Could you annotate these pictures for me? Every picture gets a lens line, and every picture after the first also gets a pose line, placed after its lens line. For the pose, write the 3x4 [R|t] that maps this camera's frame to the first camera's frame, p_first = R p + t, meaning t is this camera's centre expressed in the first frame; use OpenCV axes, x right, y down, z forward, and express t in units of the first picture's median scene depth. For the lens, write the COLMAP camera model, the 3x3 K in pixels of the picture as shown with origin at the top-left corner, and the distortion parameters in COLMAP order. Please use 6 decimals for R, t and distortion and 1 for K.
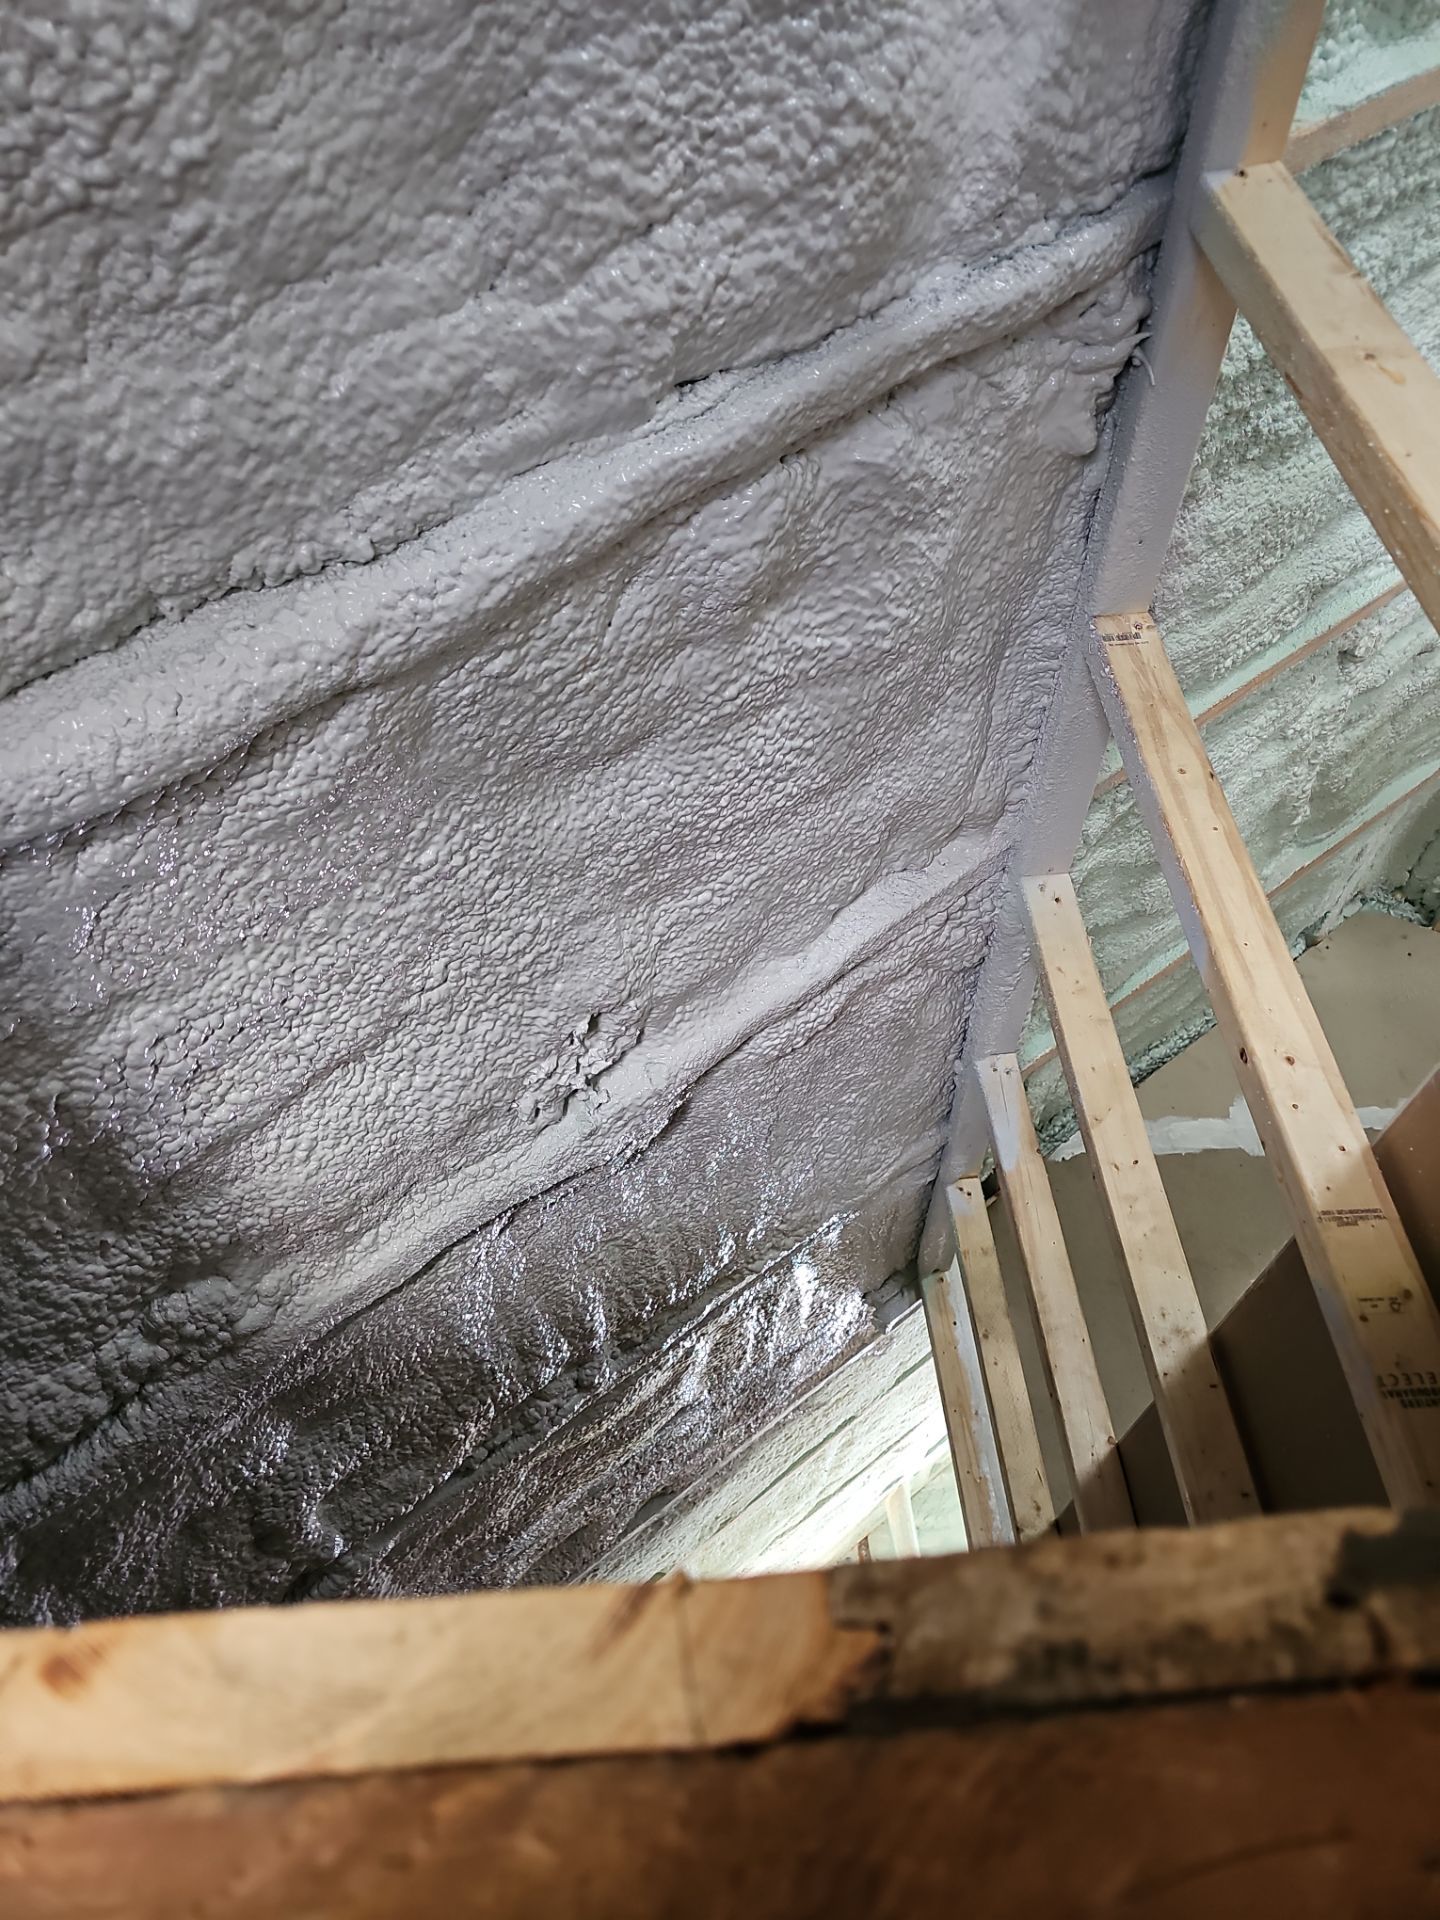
lens RADIAL K [[1266.2, 0, 720.0], [0, 1266.2, 960.0], [0, 0, 1]] dist [0.071550, -0.065896]
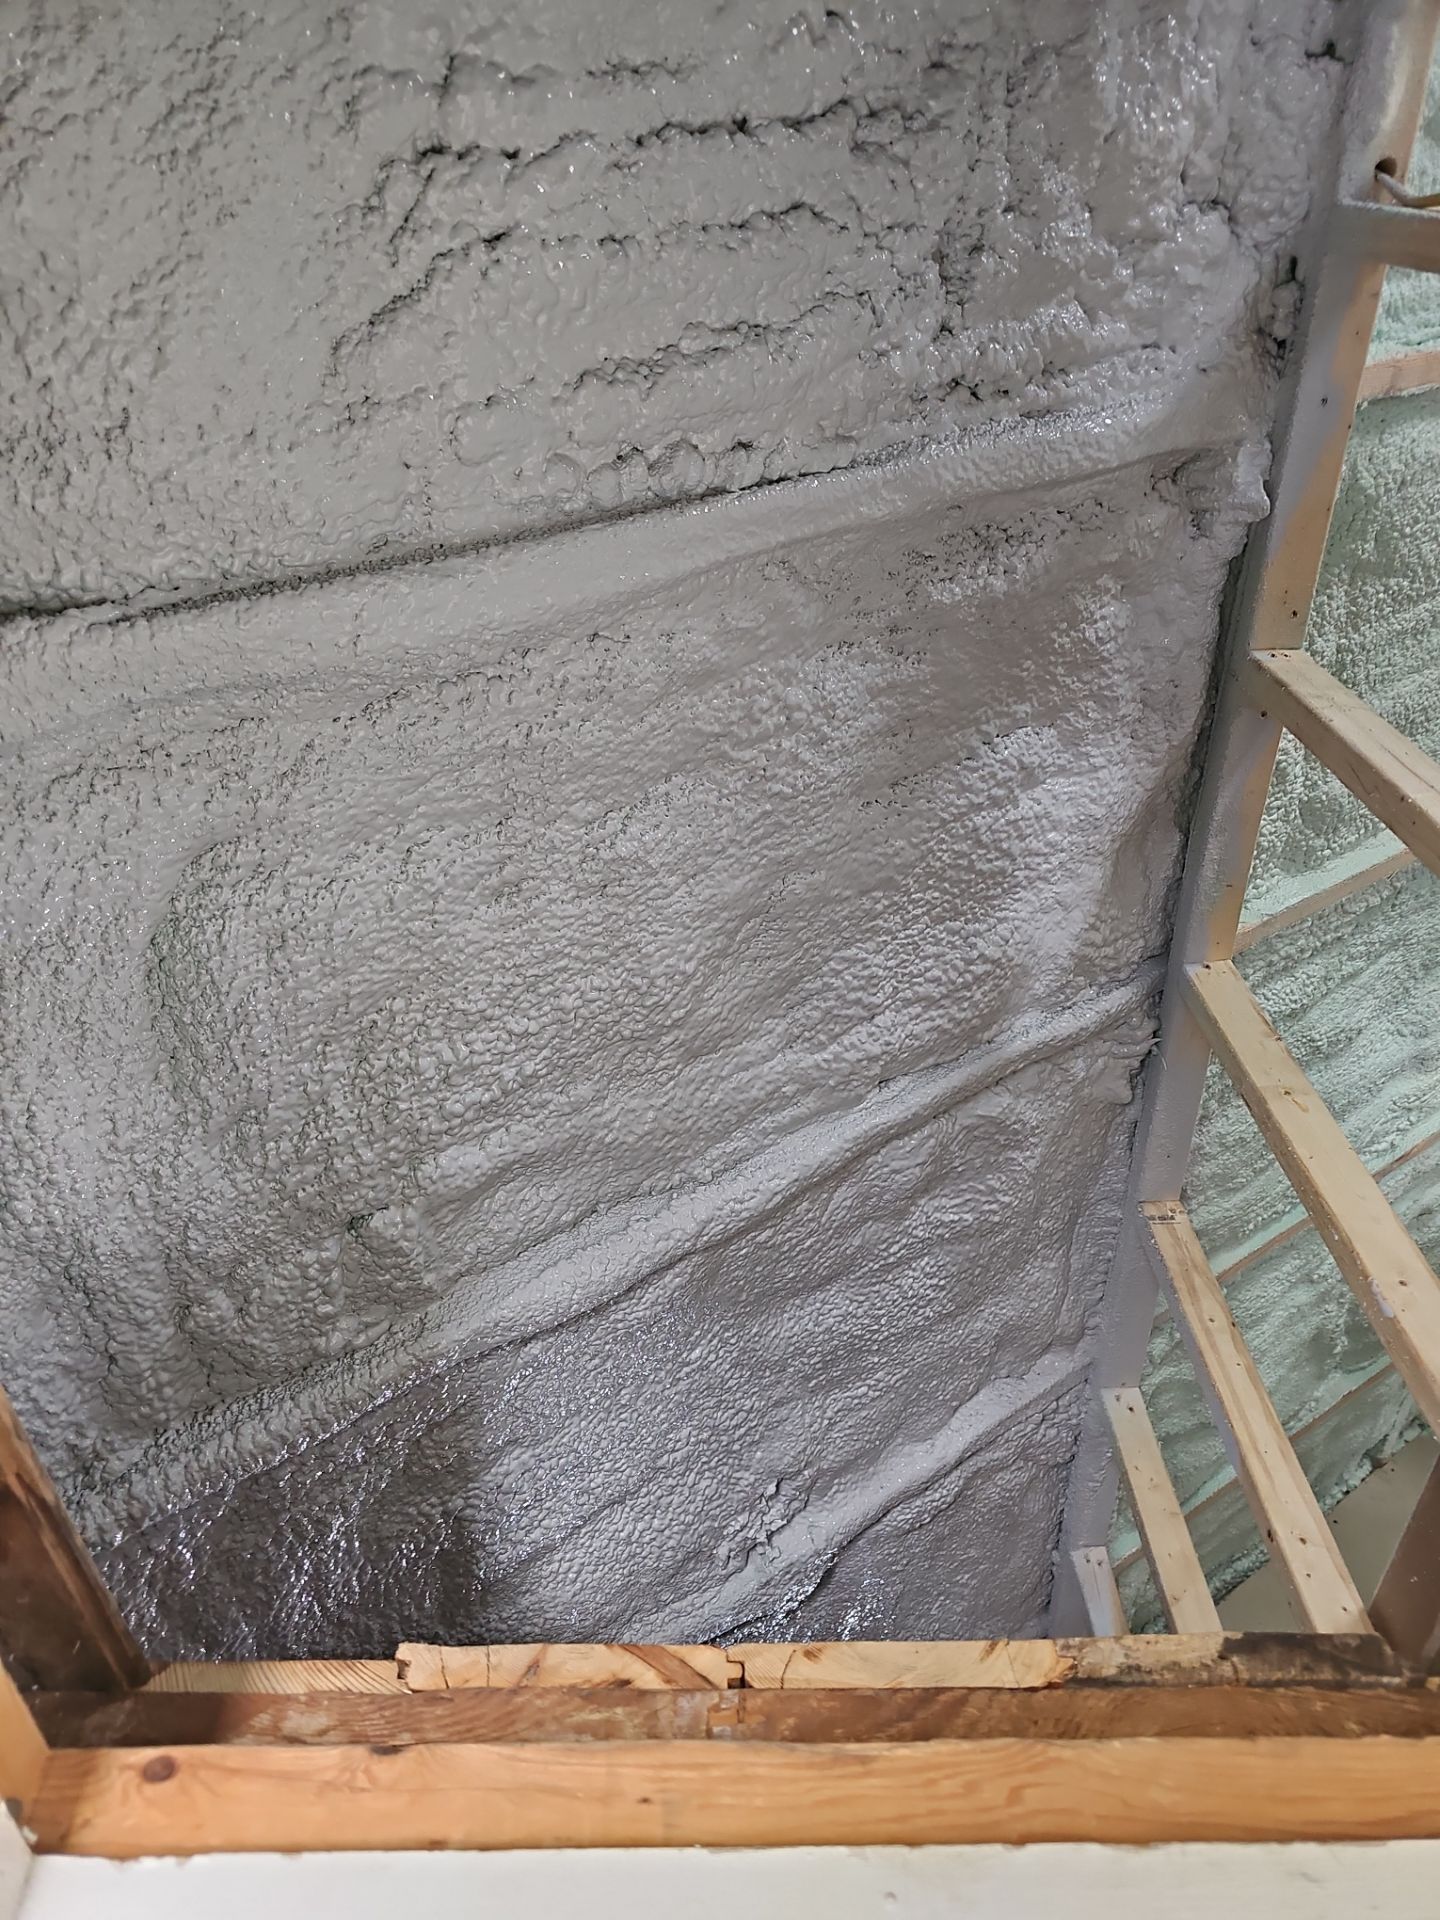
lens RADIAL K [[1230.3, 0, 695.4], [0, 1230.3, 990.8], [0, 0, 1]] dist [0.085771, -0.107489]
pose [[0.996443, 0.029126, -0.079081, -0.124986], [-0.054651, 0.937645, -0.343271, 0.018910], [0.064151, 0.346372, 0.935901, -0.515931]]
